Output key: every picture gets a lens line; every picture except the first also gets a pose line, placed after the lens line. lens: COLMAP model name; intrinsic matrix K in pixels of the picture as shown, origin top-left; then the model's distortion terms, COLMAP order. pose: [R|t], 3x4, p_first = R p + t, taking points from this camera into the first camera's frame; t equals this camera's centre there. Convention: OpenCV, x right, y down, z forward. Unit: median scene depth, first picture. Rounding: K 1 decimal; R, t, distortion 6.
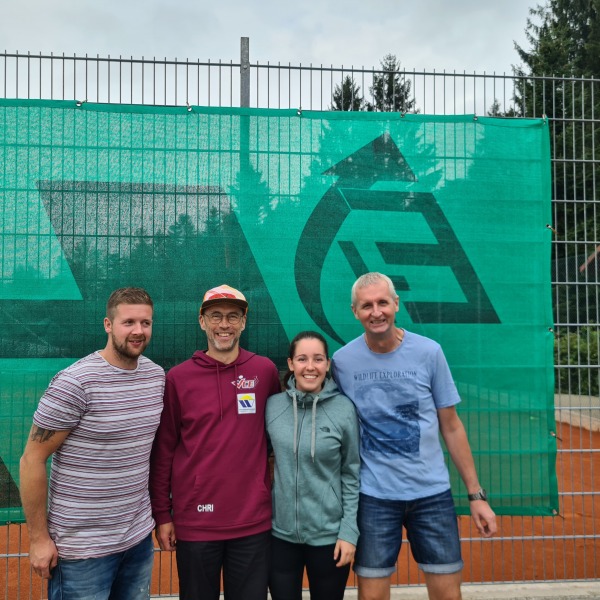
lens RADIAL K [[591.2, 0, 292.3], [0, 591.2, 302.3], [0, 0, 1]] dist [0.063141, 0.000000]
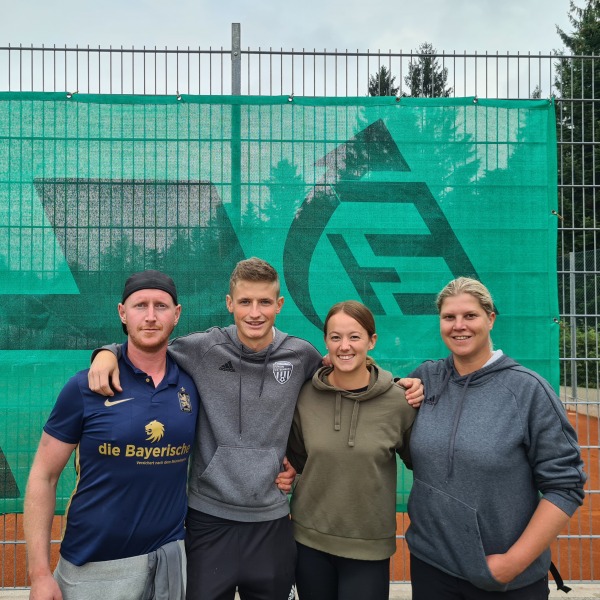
lens RADIAL K [[591.2, 0, 296.2], [0, 591.2, 303.1], [0, 0, 1]] dist [0.063141, 0.000000]
pose [[0.998255, -0.004347, -0.058893, 0.072947], [0.004987, 0.999930, 0.010719, 0.005346], [0.058842, -0.010994, 0.998207, 0.020444]]
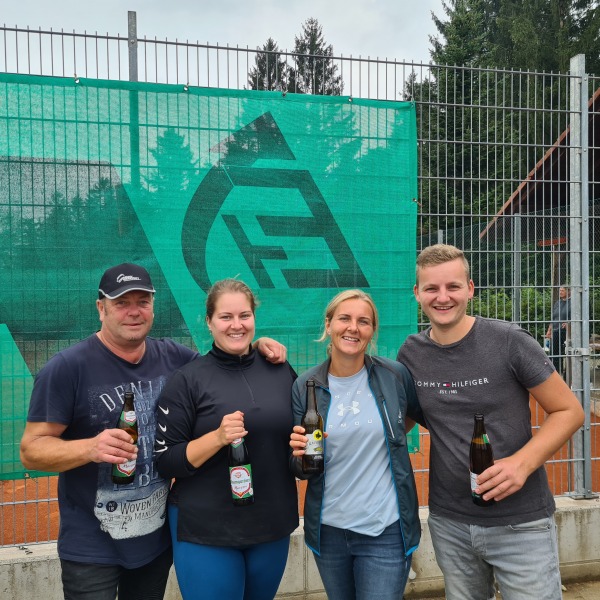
lens RADIAL K [[591.2, 0, 289.3], [0, 591.2, 304.1], [0, 0, 1]] dist [0.063141, 0.000000]
pose [[0.993209, -0.011349, 0.115790, 0.062768], [0.004577, 0.998272, 0.058584, 0.001364], [-0.116255, -0.057656, 0.991545, -0.088382]]
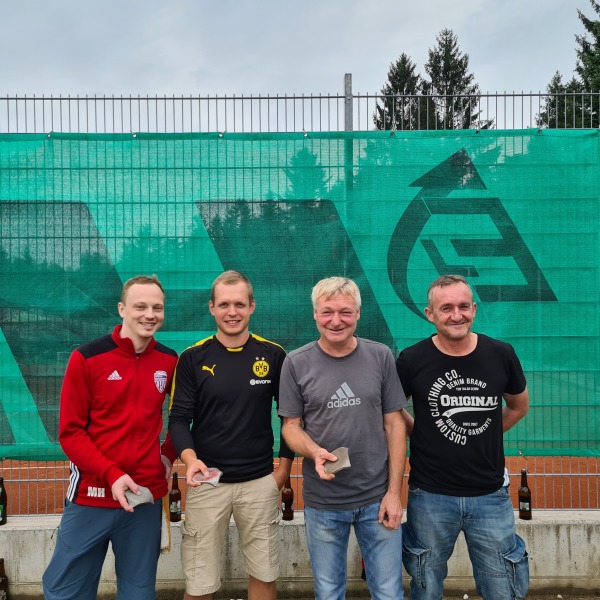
lens RADIAL K [[591.2, 0, 300.6], [0, 591.2, 308.3], [0, 0, 1]] dist [0.063141, 0.000000]
pose [[0.997086, -0.012782, -0.075204, -0.087935], [0.015899, 0.999032, 0.041004, -0.008171], [0.074608, -0.042080, 0.996325, -0.256170]]
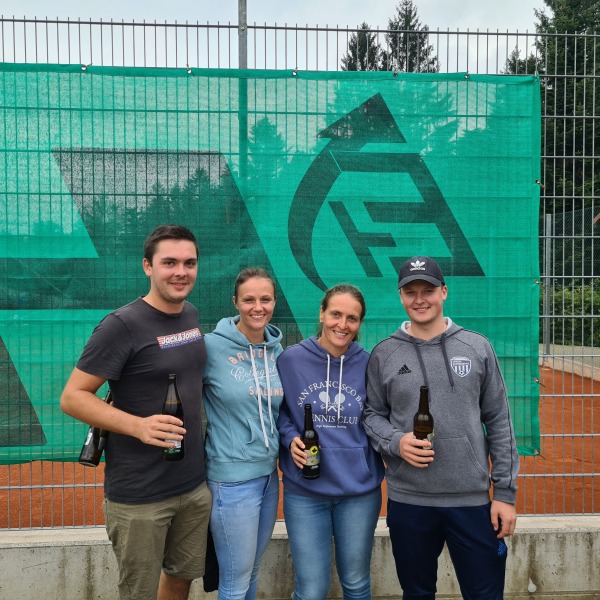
lens RADIAL K [[591.2, 0, 294.4], [0, 591.2, 290.5], [0, 0, 1]] dist [0.063141, 0.000000]
pose [[0.999691, -0.003730, -0.024565, 0.032812], [0.005143, 0.998320, 0.057717, -0.001311], [0.024309, -0.057826, 0.998031, -0.054575]]
